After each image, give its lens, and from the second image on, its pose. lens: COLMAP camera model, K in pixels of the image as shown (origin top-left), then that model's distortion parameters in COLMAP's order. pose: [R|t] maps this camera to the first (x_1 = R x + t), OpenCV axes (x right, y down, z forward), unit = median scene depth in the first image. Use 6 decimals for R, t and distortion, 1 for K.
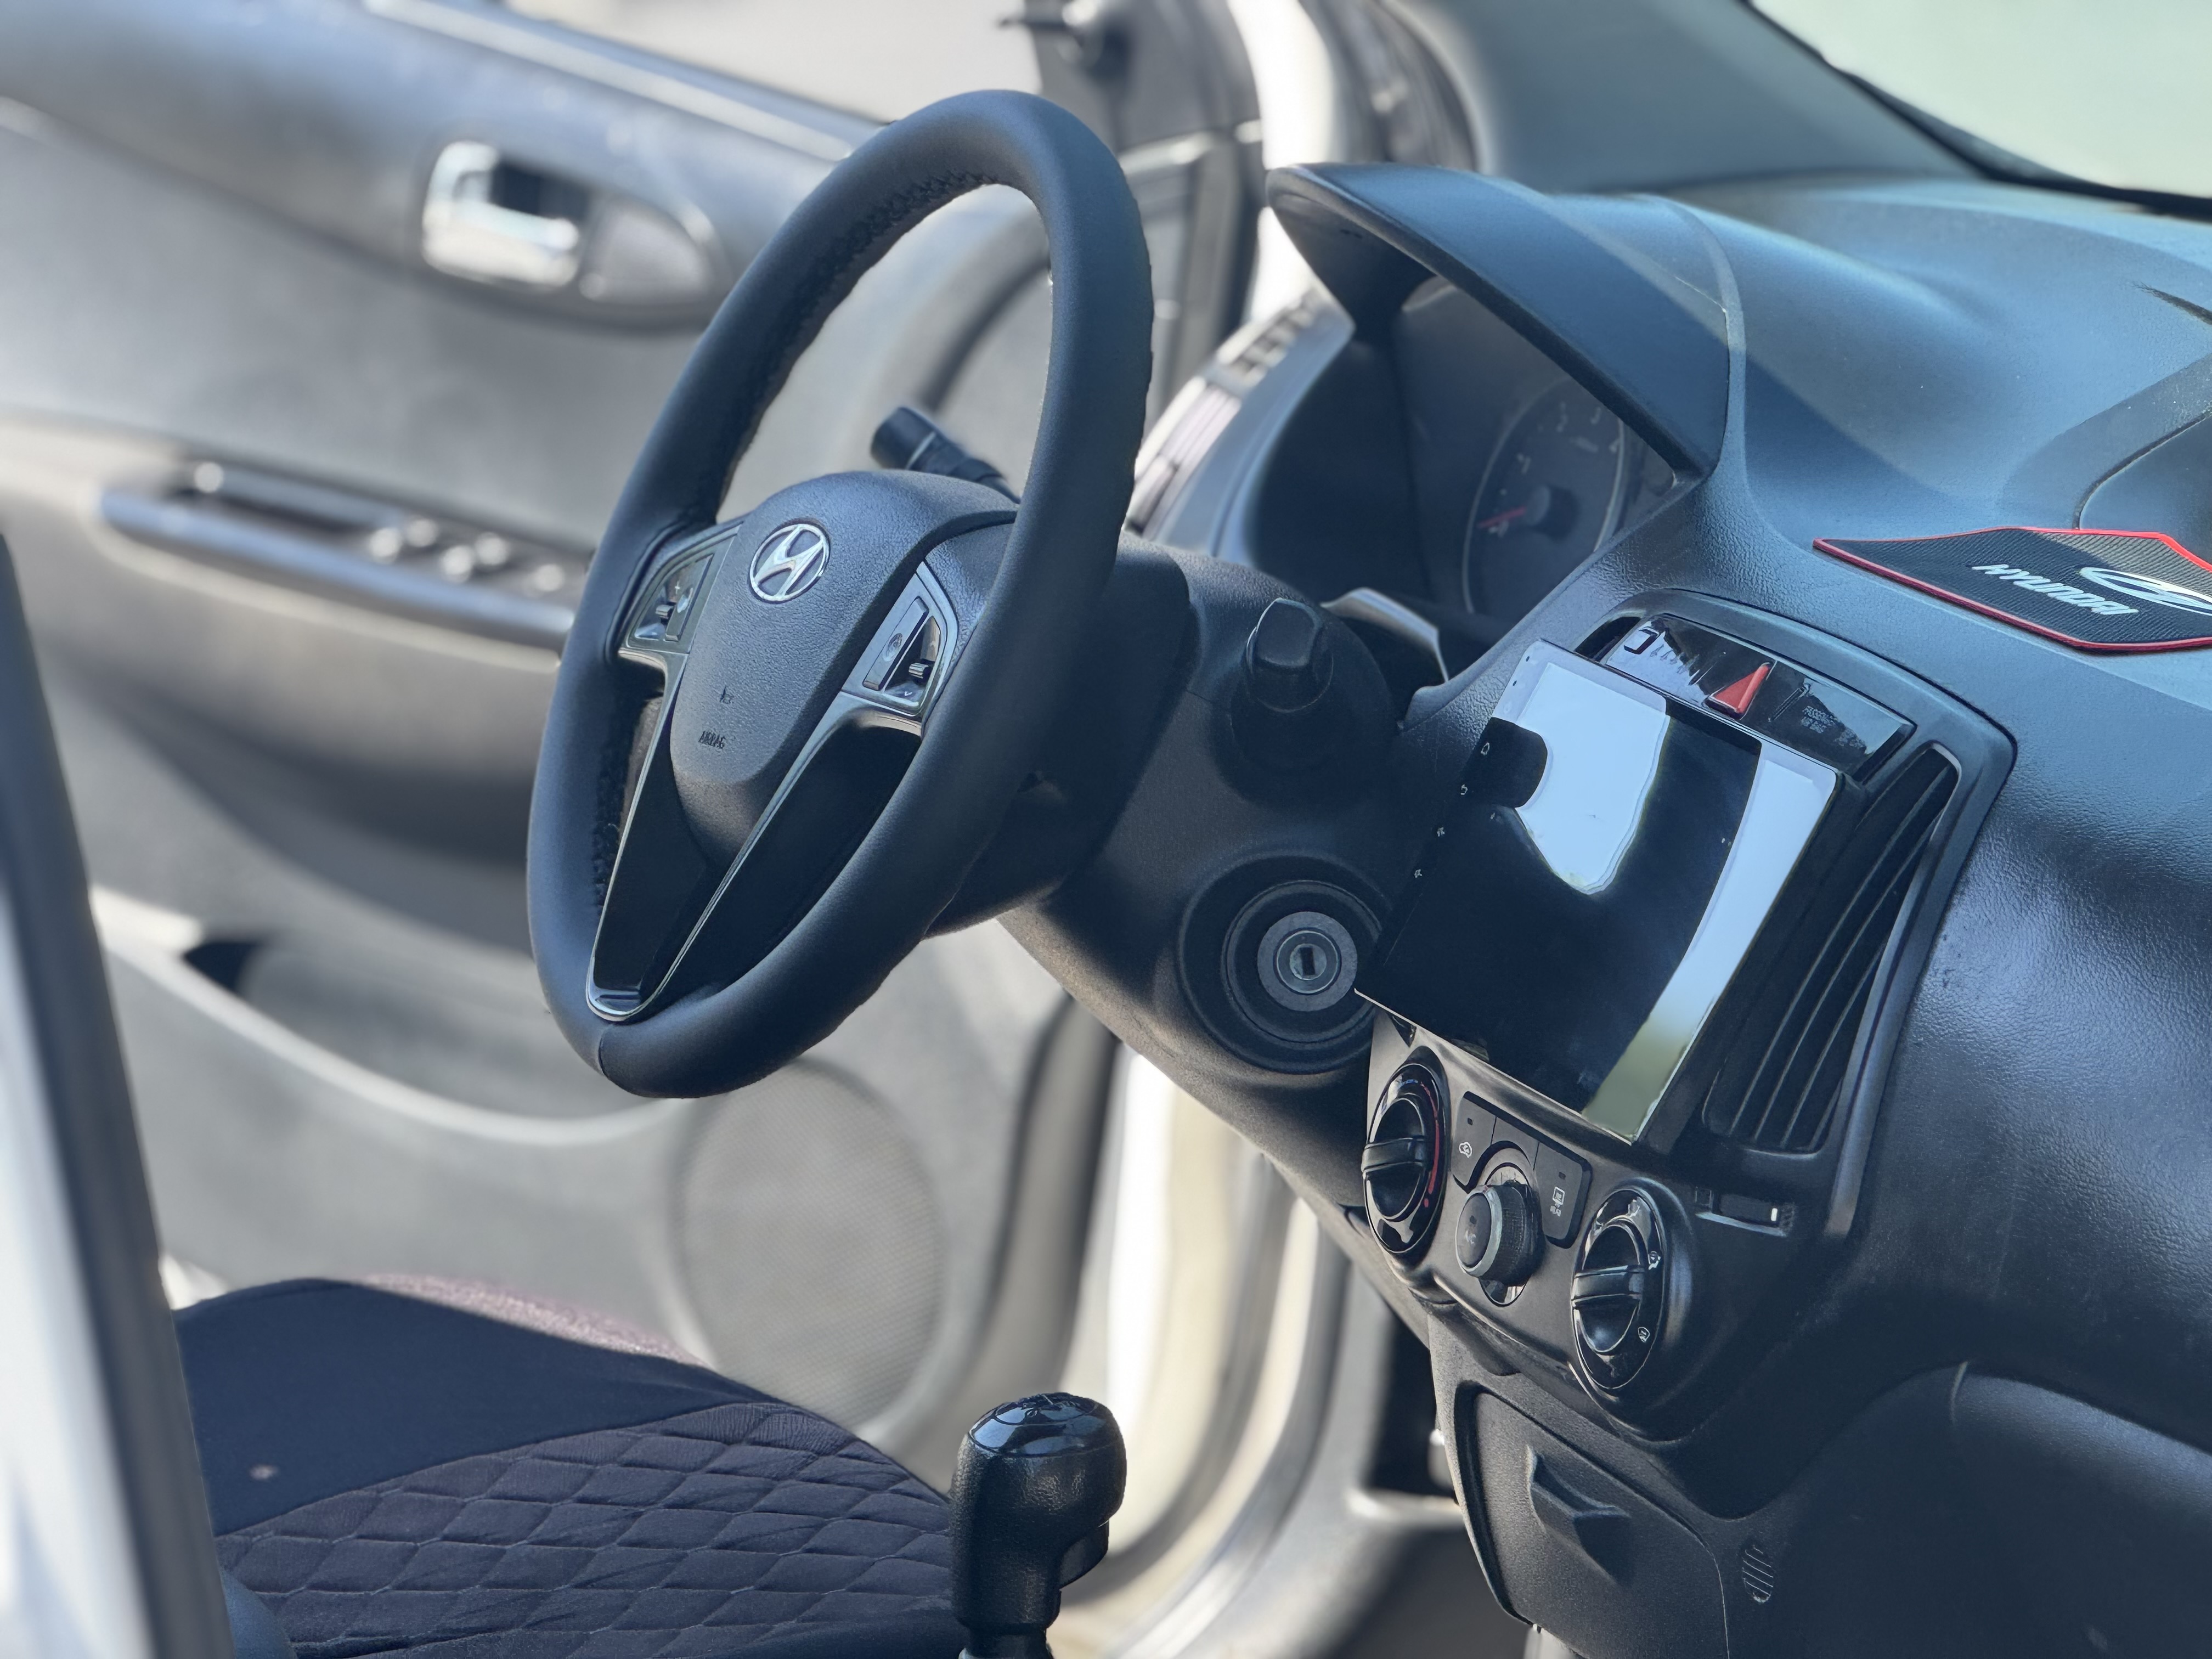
lens RADIAL K [[8655.2, 0, 1104.9], [0, 8655.2, 820.8], [0, 0, 1]] dist [-0.743431, 20.700965]
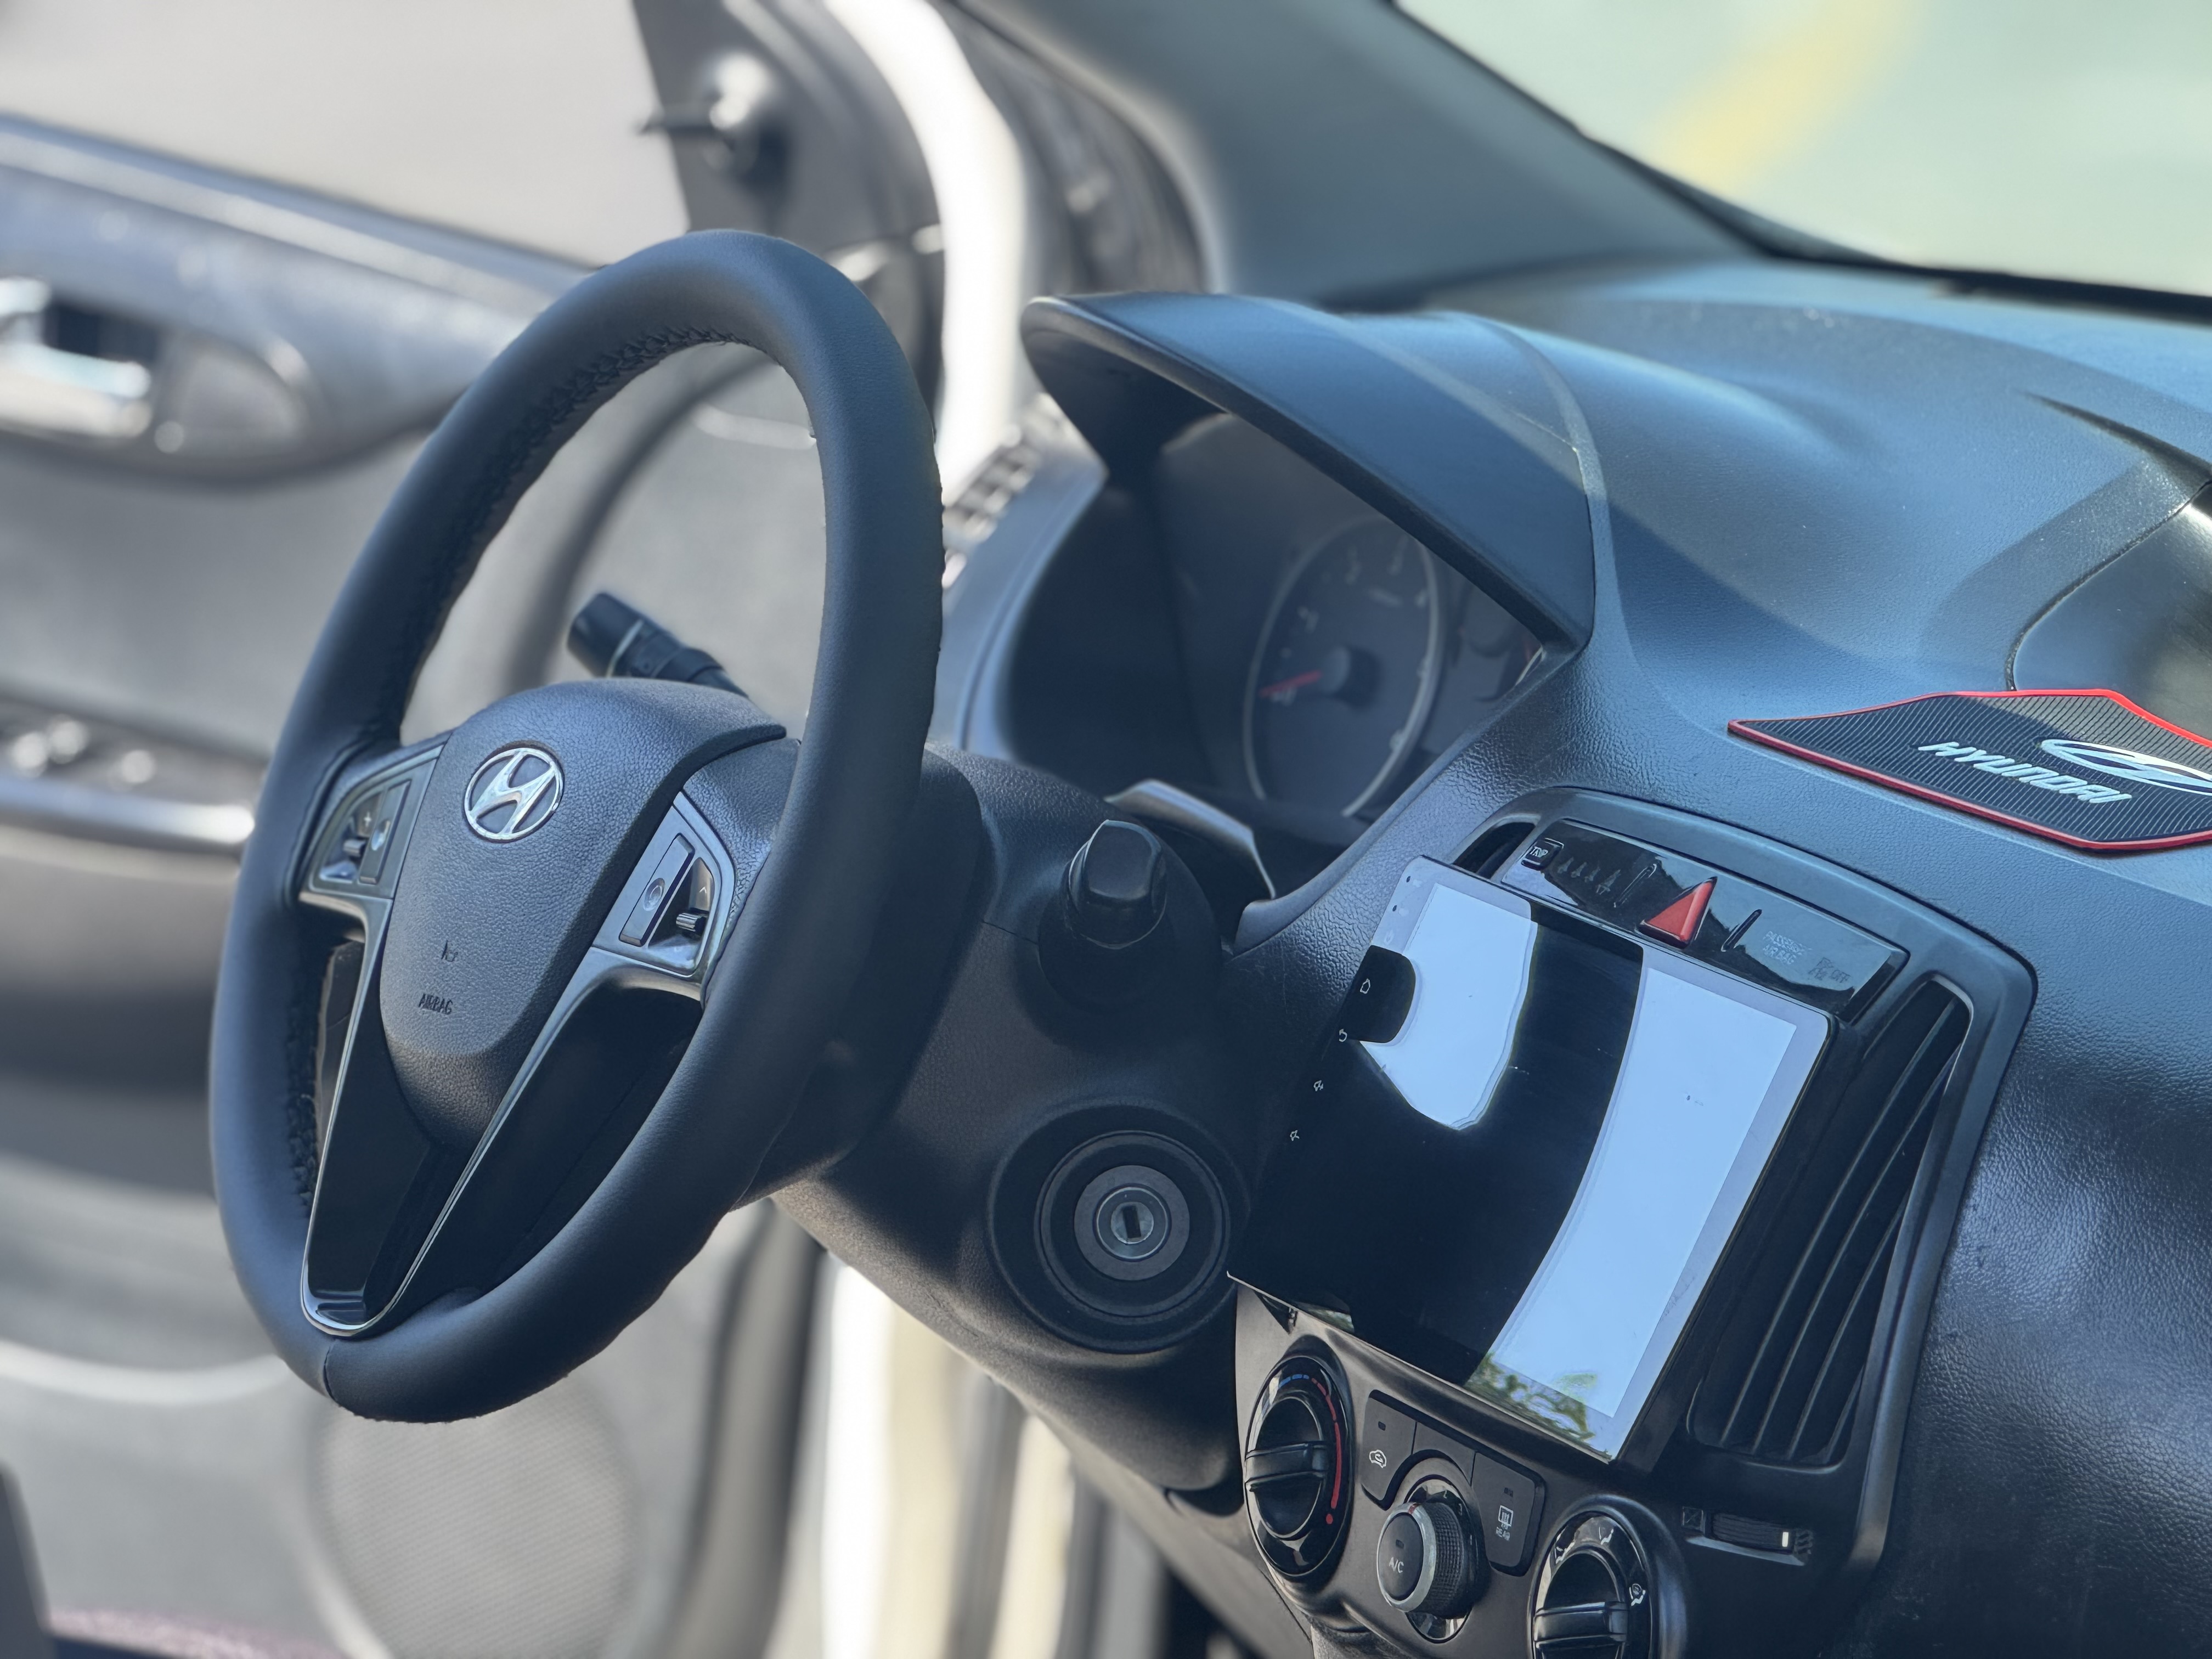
lens RADIAL K [[8655.2, 0, 1104.9], [0, 8655.2, 820.8], [0, 0, 1]] dist [-0.743431, 20.700965]
pose [[0.995337, -0.050196, 0.082372, -0.049299], [0.049808, 0.998736, 0.006766, -0.030376], [-0.082608, -0.002632, 0.996579, 0.137888]]
